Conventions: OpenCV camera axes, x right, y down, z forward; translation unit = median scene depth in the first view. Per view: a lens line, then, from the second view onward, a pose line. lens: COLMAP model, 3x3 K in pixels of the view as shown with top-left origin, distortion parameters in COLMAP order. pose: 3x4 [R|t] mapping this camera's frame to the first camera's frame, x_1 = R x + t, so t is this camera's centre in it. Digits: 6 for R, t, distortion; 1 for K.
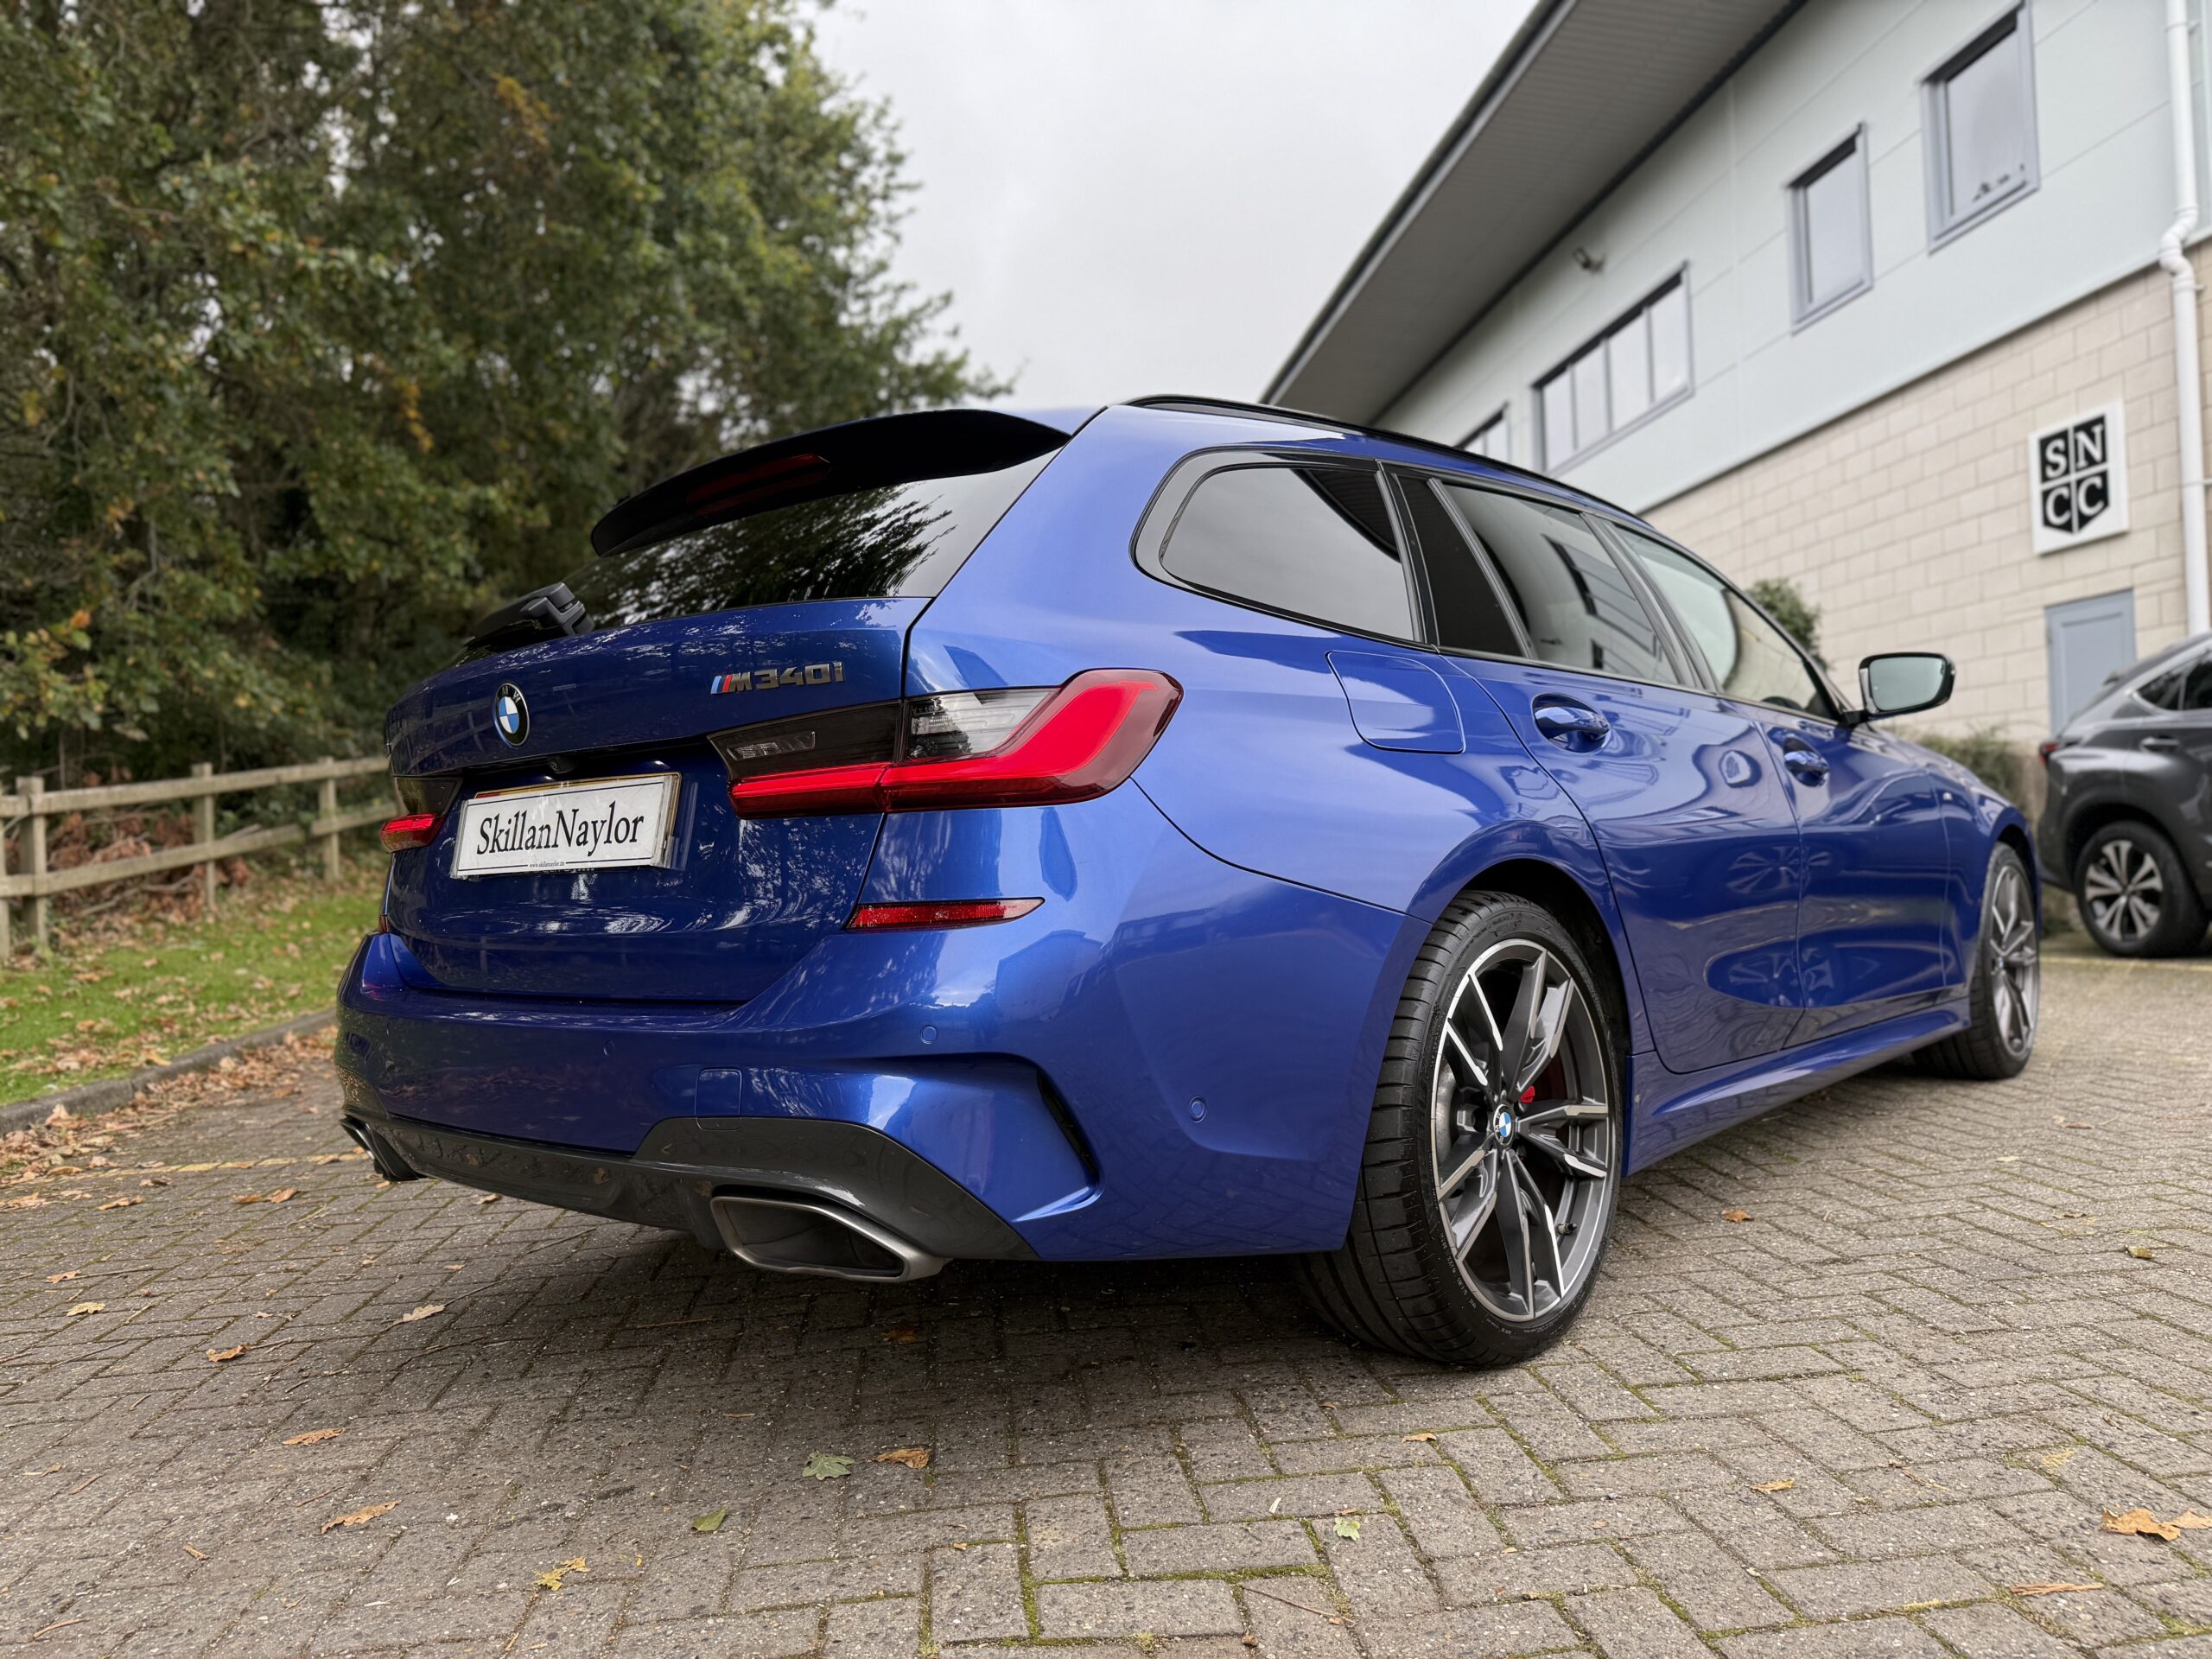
lens RADIAL K [[1531.0, 0, 1085.9], [0, 1531.0, 819.0], [0, 0, 1]] dist [0.032515, -0.045214]
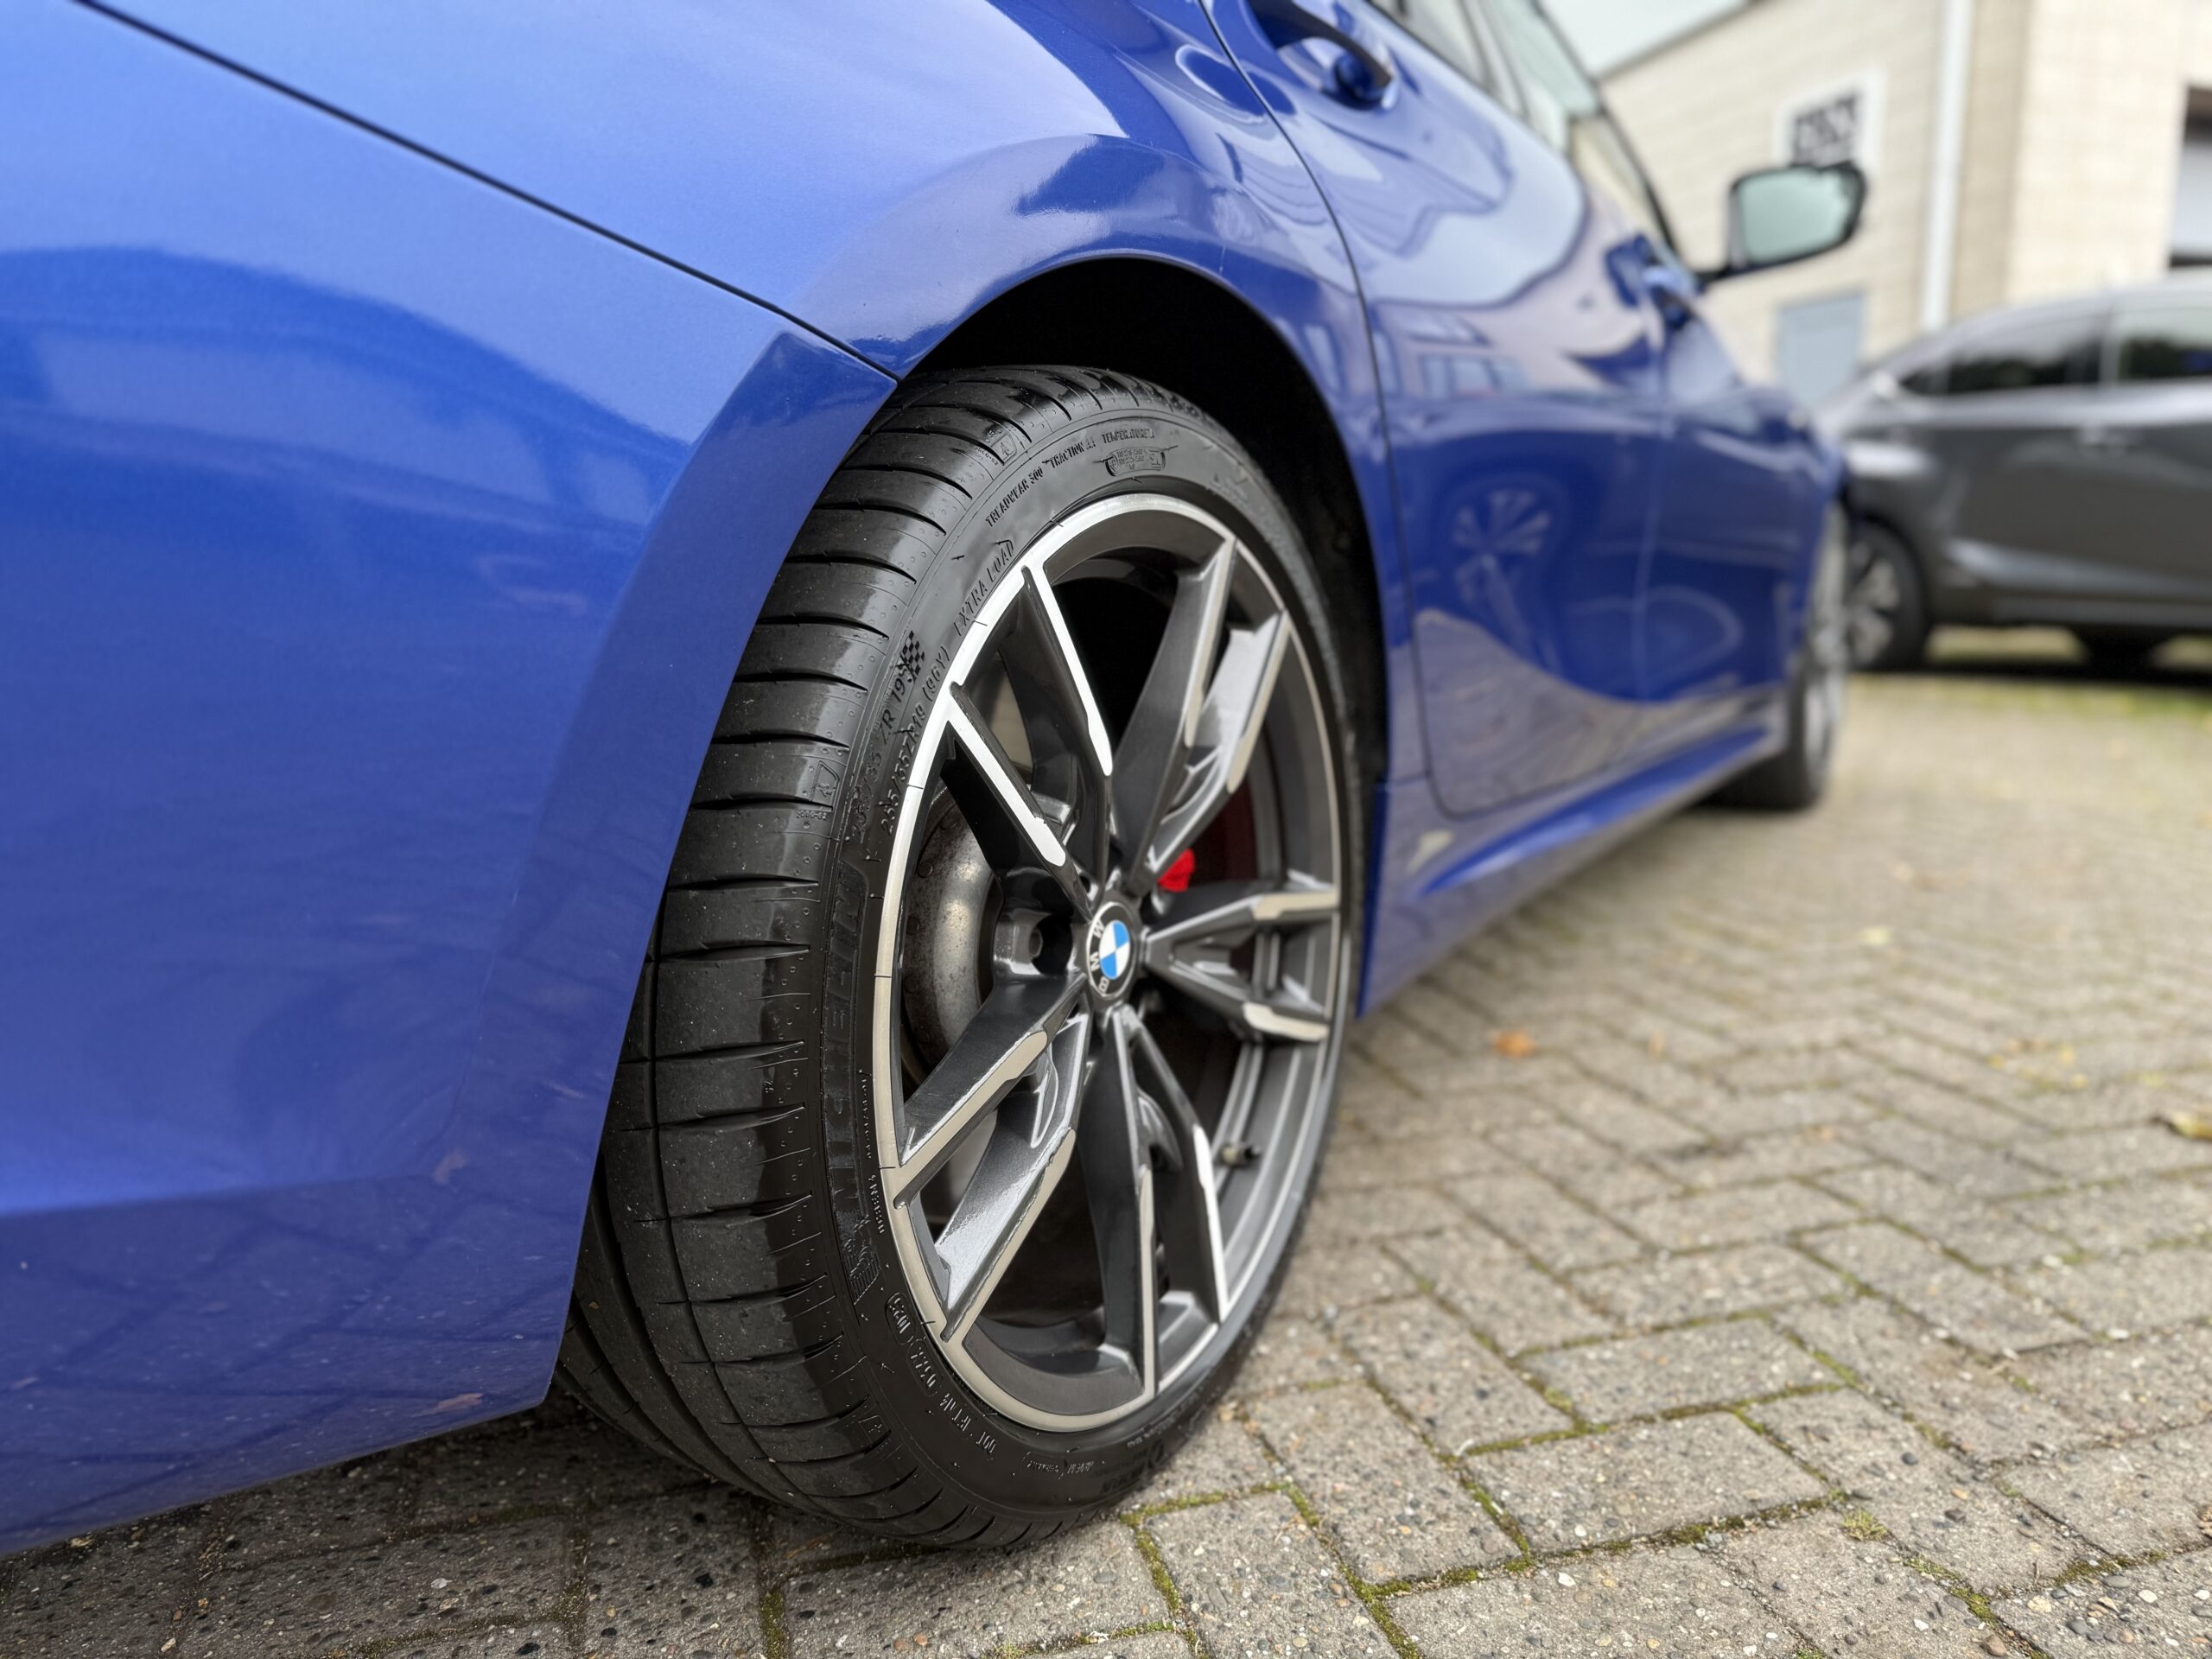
lens RADIAL K [[1540.6, 0, 1092.4], [0, 1540.6, 827.4], [0, 0, 1]] dist [0.017281, -0.023414]
pose [[0.981332, 0.001155, 0.192319, 0.182095], [-0.036894, 0.982541, 0.182351, 0.087897], [-0.188751, -0.186042, 0.964241, 0.588820]]
